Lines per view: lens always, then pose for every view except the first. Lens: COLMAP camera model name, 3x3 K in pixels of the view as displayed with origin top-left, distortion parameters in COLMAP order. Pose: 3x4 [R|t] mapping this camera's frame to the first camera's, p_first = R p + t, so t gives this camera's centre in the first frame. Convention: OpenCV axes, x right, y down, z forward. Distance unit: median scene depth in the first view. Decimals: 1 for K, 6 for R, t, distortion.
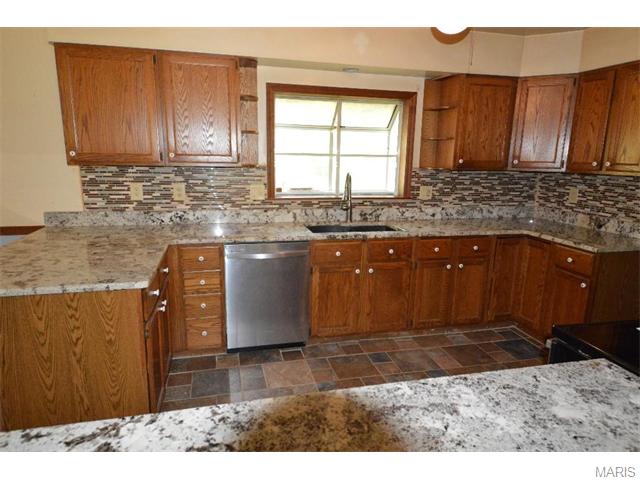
lens RADIAL K [[420.5, 0, 319.4], [0, 420.5, 241.8], [0, 0, 1]] dist [0.010374, 0.002046]
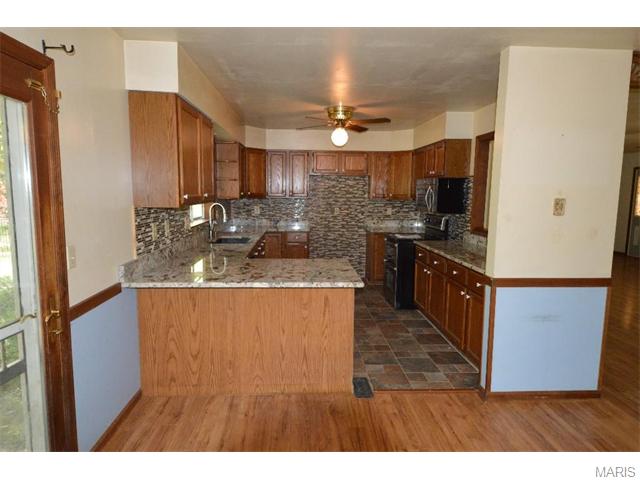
lens RADIAL K [[420.5, 0, 319.8], [0, 420.5, 241.6], [0, 0, 1]] dist [0.010374, 0.002046]
pose [[0.185576, -0.123592, 0.974827, -1.201534], [0.189656, 0.977910, 0.087878, -0.083632], [-0.964154, 0.168574, 0.204916, 0.364851]]
